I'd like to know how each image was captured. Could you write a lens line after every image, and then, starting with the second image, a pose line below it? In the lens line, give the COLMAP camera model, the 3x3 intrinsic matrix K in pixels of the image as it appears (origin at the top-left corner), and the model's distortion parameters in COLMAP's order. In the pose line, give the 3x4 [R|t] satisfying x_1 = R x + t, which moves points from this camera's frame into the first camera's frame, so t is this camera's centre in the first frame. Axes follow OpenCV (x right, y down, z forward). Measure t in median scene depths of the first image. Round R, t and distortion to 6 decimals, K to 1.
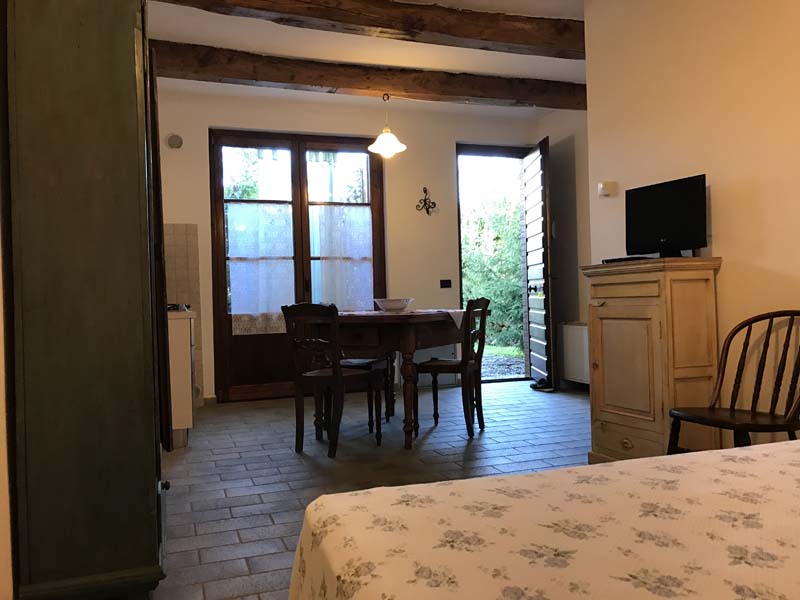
lens RADIAL K [[652.4, 0, 400.0], [0, 652.4, 300.0], [0, 0, 1]] dist [0.045384, -0.093409]
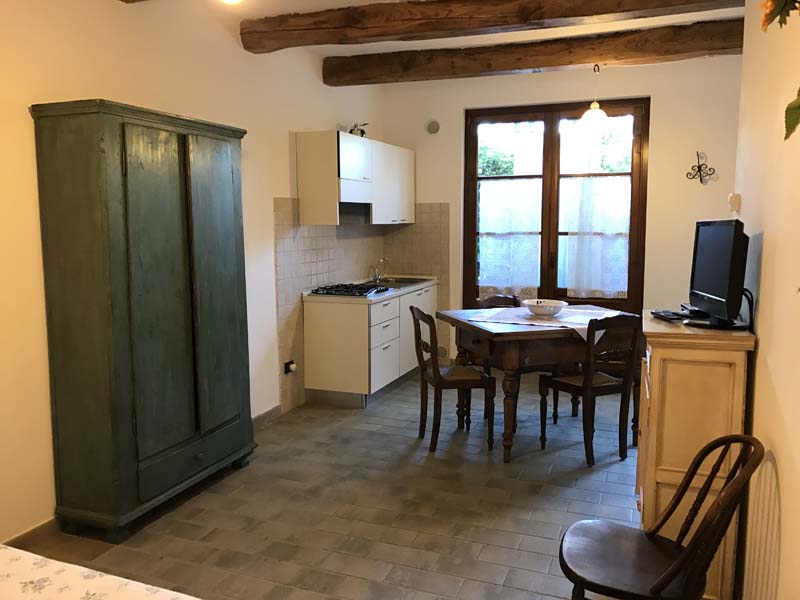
lens RADIAL K [[652.4, 0, 400.0], [0, 652.4, 300.0], [0, 0, 1]] dist [0.045384, -0.093409]
pose [[0.757537, 0.105165, -0.644266, 0.328477], [-0.018356, 0.989979, 0.140014, -0.100005], [0.652535, -0.094239, 0.751876, 0.106022]]
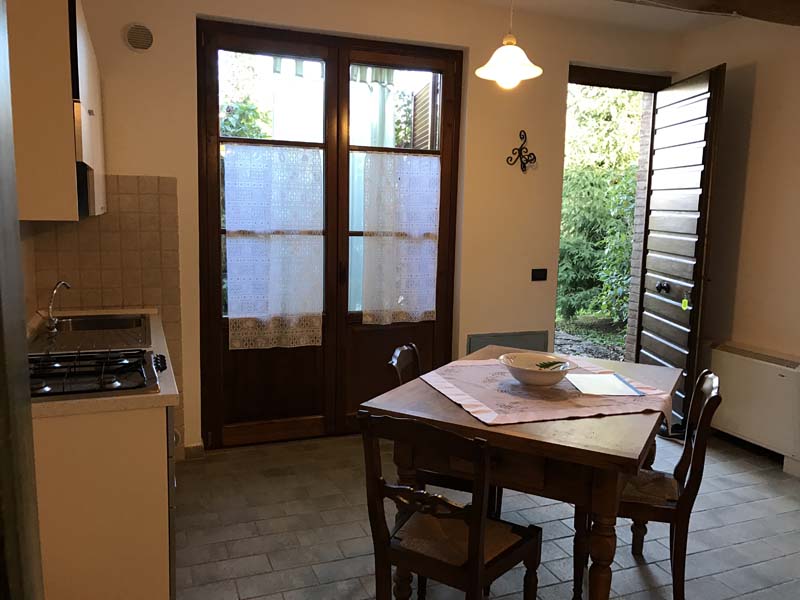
lens RADIAL K [[652.4, 0, 400.0], [0, 652.4, 300.0], [0, 0, 1]] dist [0.045384, -0.093409]
pose [[0.998524, 0.045960, 0.028930, -0.103184], [-0.049315, 0.990467, 0.128622, -0.086280], [-0.022743, -0.129859, 0.991272, 0.341062]]
